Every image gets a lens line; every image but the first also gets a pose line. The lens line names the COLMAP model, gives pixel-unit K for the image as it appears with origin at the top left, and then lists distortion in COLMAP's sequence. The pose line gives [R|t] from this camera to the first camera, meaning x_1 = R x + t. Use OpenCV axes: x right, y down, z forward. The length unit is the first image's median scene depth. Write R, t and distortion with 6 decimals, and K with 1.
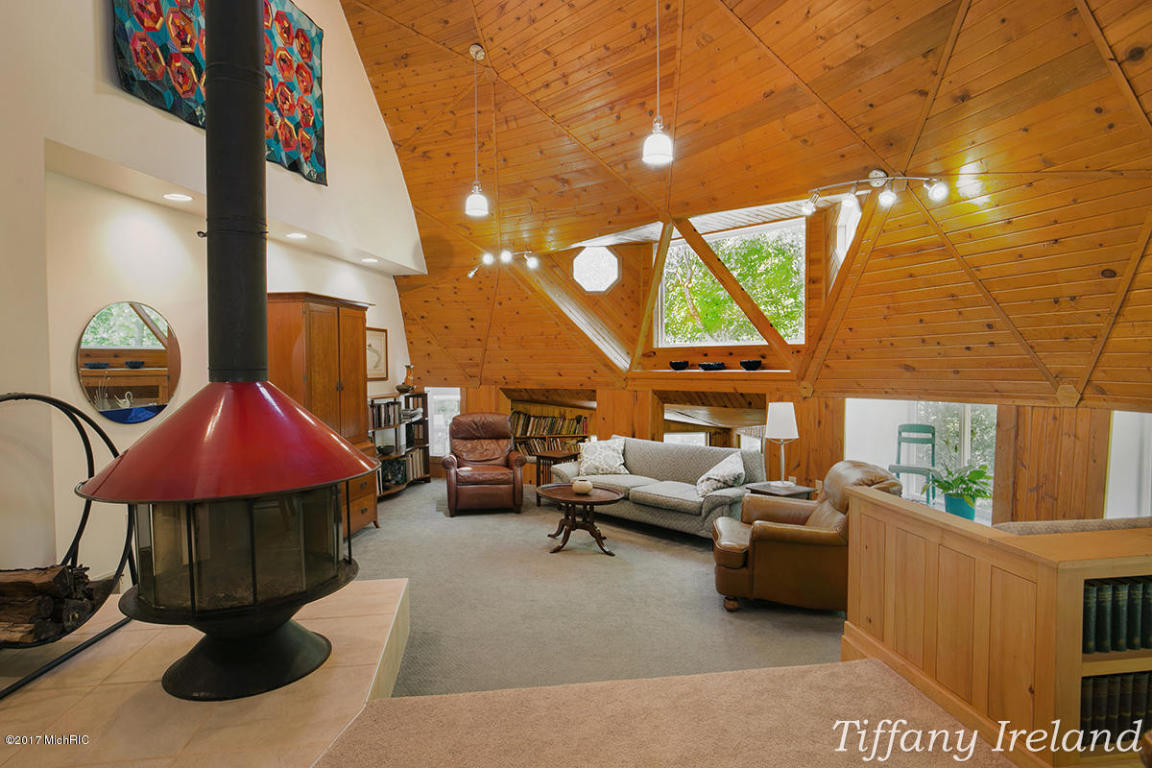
lens RADIAL K [[643.1, 0, 576.7], [0, 643.1, 381.5], [0, 0, 1]] dist [-0.001801, -0.000503]
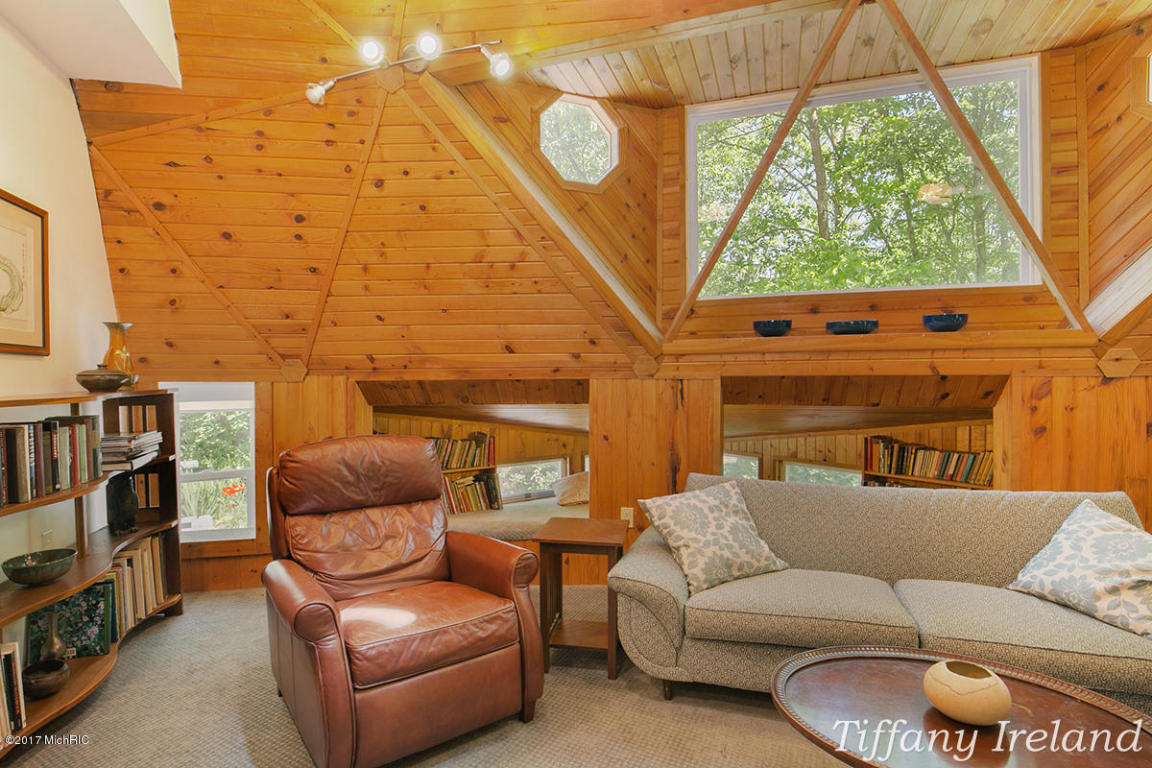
lens RADIAL K [[577.8, 0, 571.7], [0, 577.8, 382.7], [0, 0, 1]] dist [-0.022924, 0.001681]
pose [[0.896778, -0.004764, 0.442454, -0.176770], [0.014933, 0.999698, -0.019502, 0.023303], [-0.442228, 0.024096, 0.896579, 0.603892]]
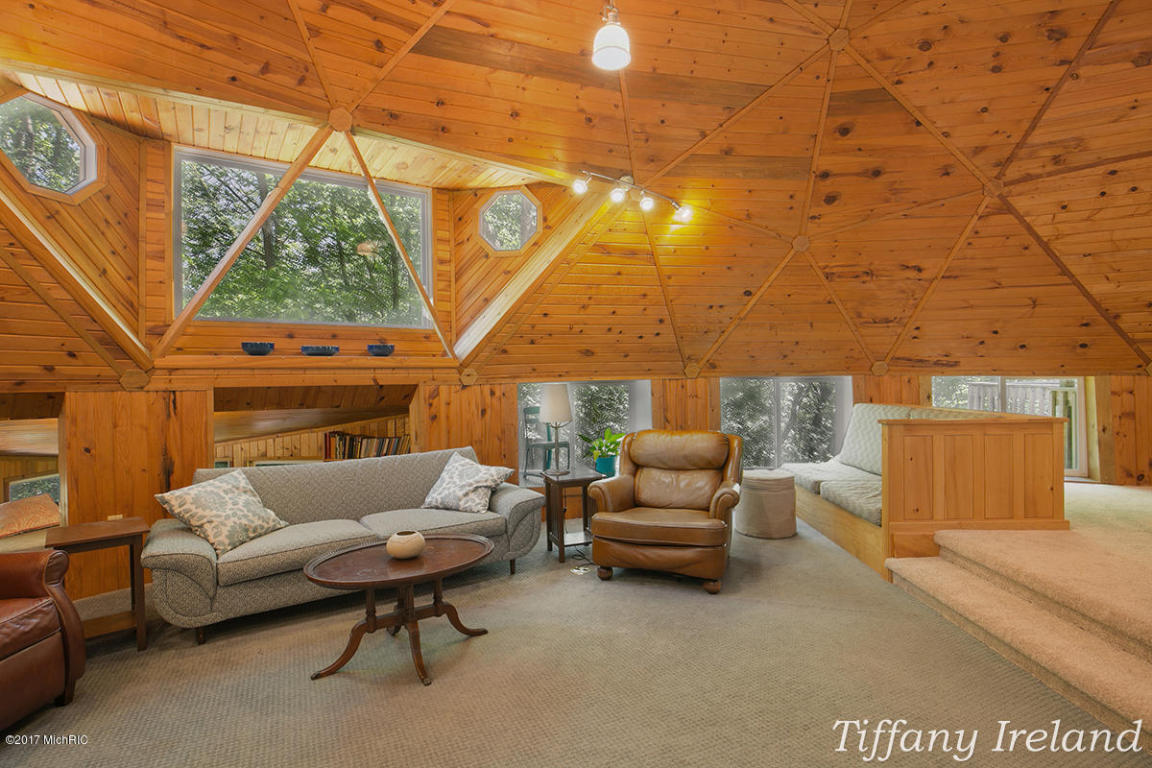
lens RADIAL K [[552.7, 0, 576.0], [0, 552.7, 384.0], [0, 0, 1]] dist [-0.031092, 0.001051]
pose [[0.172225, -0.002210, 0.985055, -0.301650], [0.044837, 0.998979, -0.005598, 0.025536], [-0.984037, 0.045131, 0.172149, 0.545843]]
